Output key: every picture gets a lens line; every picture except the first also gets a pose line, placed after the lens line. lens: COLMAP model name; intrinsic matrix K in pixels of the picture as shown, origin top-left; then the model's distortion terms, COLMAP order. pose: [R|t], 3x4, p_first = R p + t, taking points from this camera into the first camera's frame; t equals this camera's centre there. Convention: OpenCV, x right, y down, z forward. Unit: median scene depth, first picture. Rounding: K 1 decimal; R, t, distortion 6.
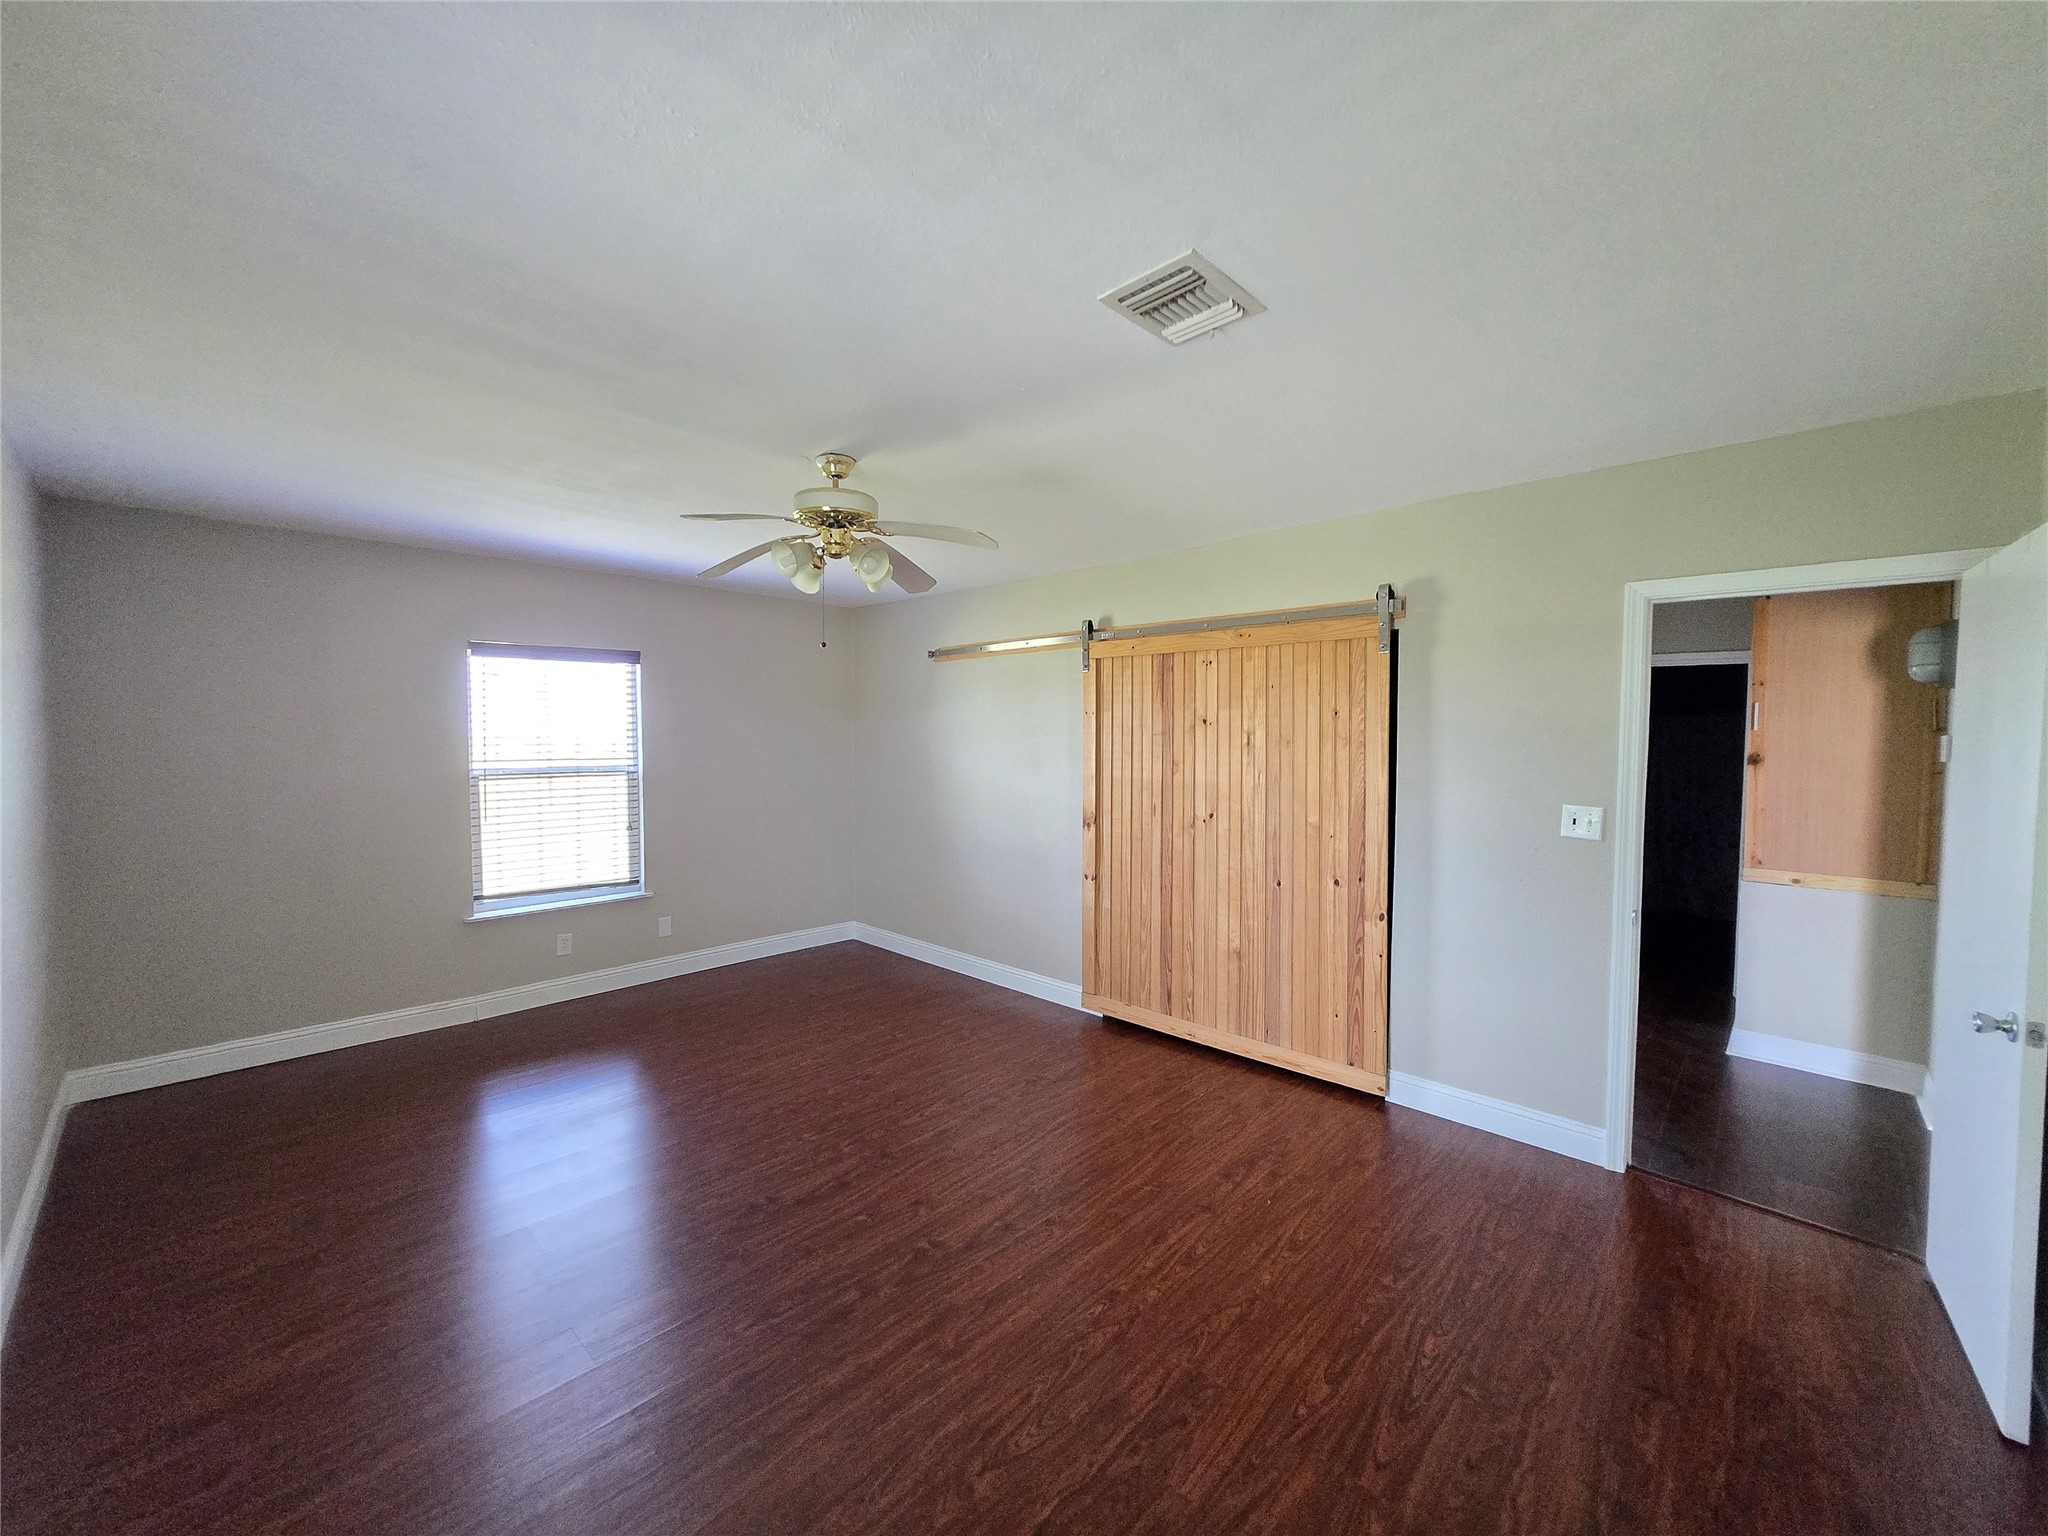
lens RADIAL K [[801.1, 0, 1022.9], [0, 801.1, 774.6], [0, 0, 1]] dist [-0.003570, -0.001070]
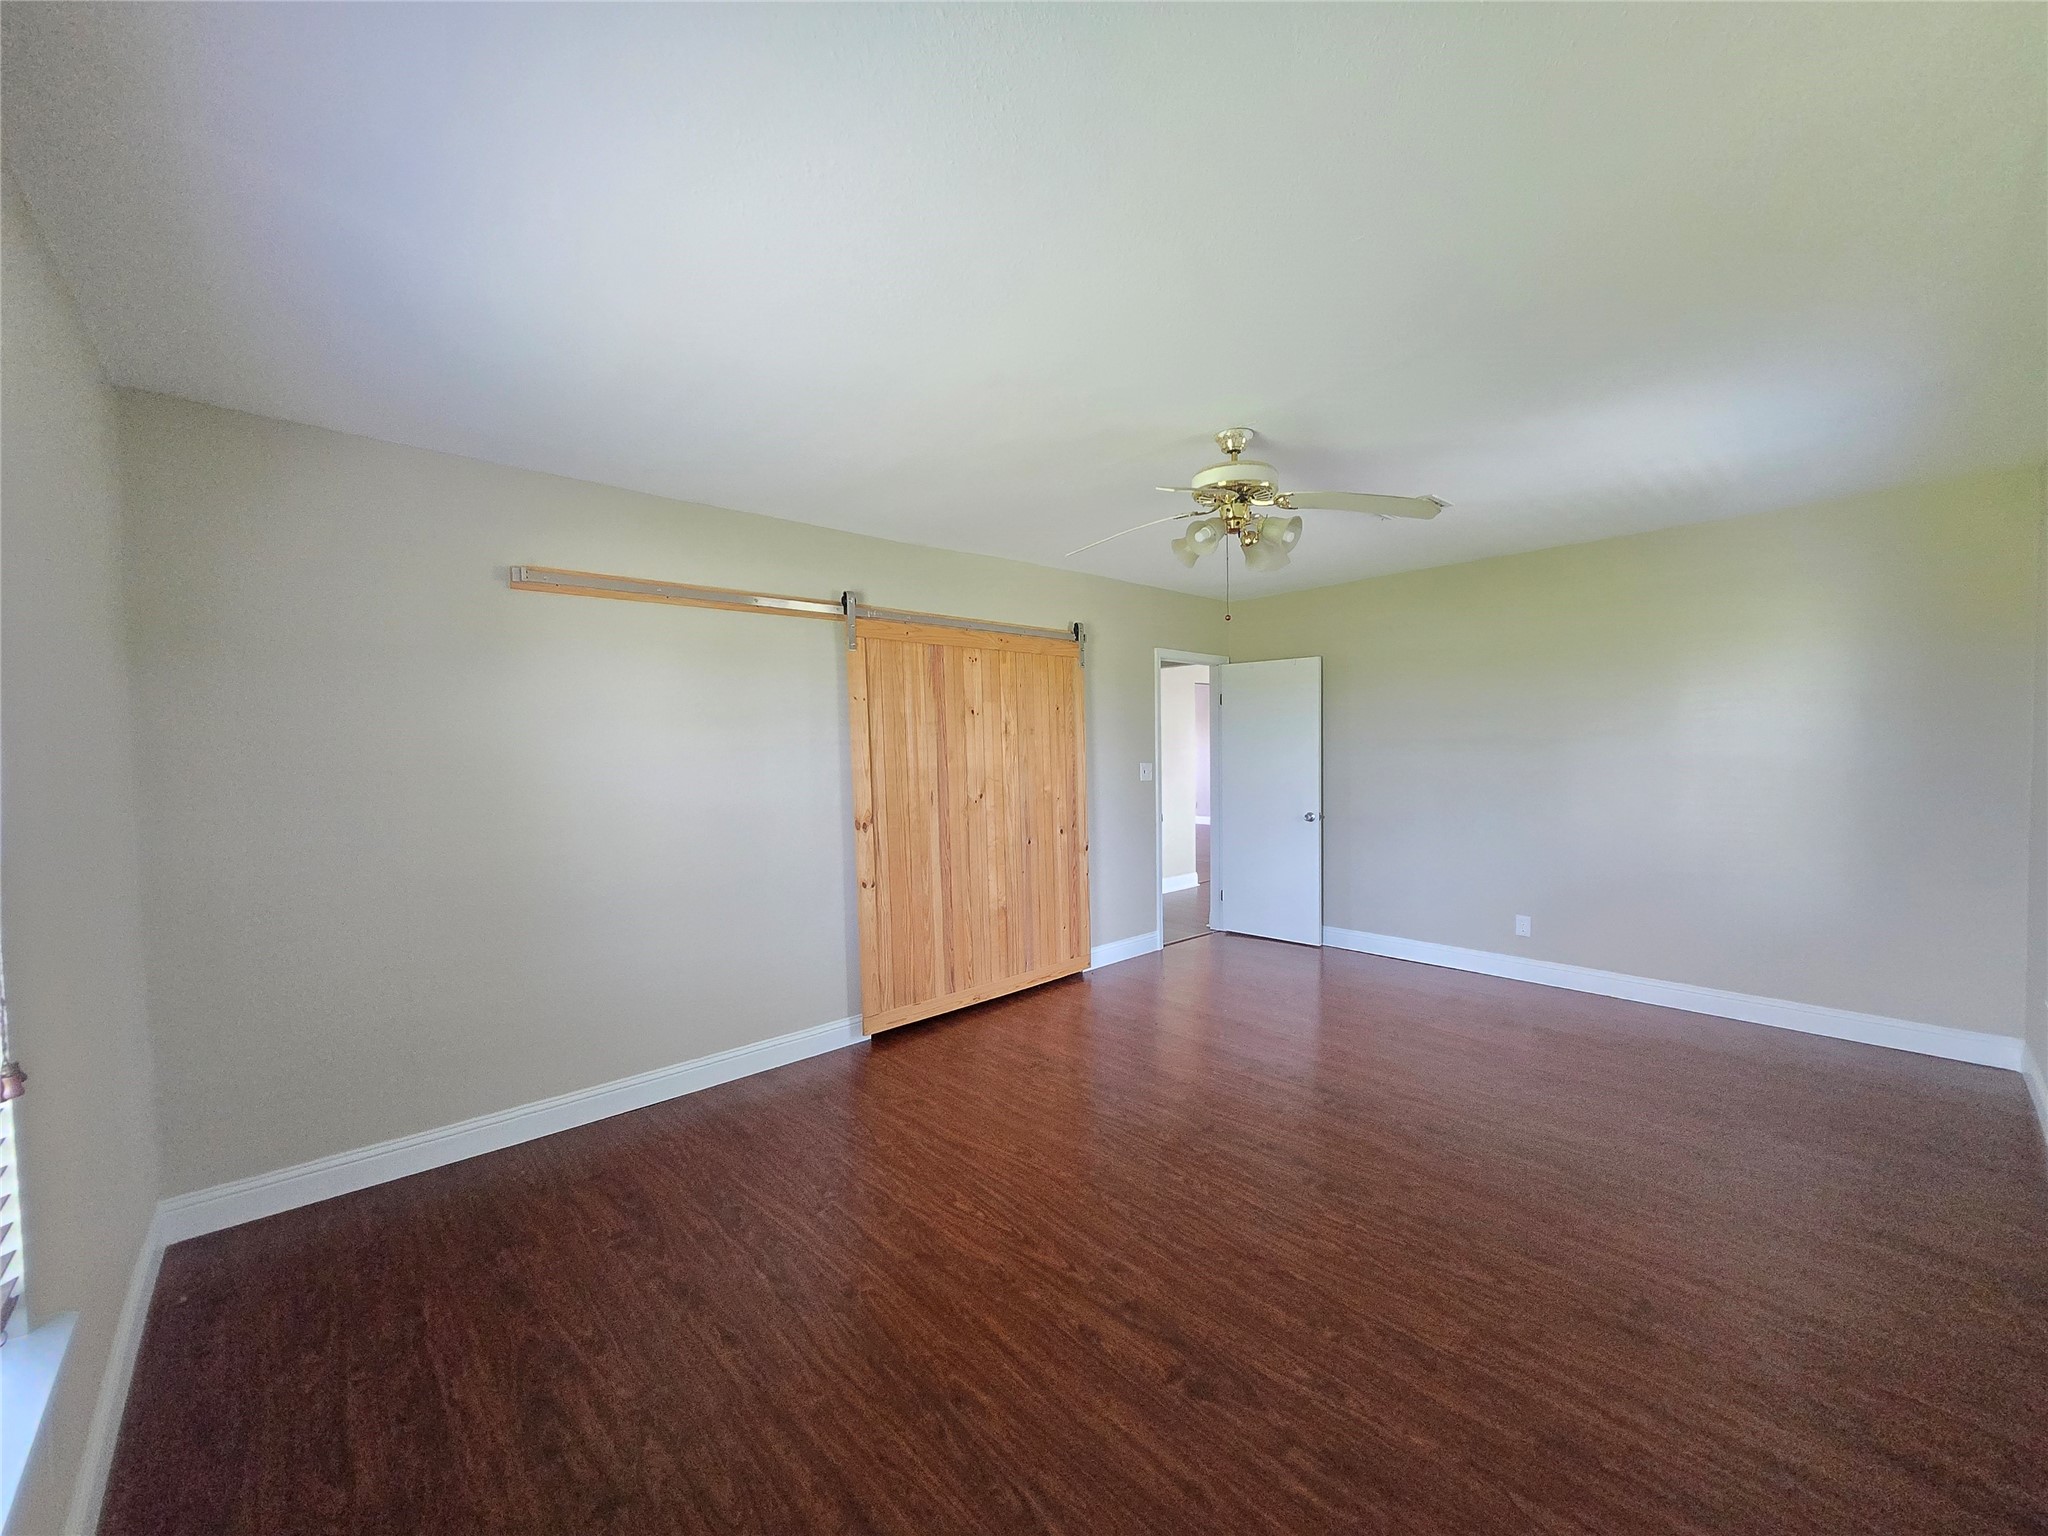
lens RADIAL K [[801.1, 0, 1022.8], [0, 801.1, 762.2], [0, 0, 1]] dist [-0.003570, -0.001070]
pose [[0.058746, -0.042112, 0.997384, -0.871694], [0.048410, 0.998055, 0.039289, -0.037051], [-0.997098, 0.045976, 0.060670, 0.863716]]
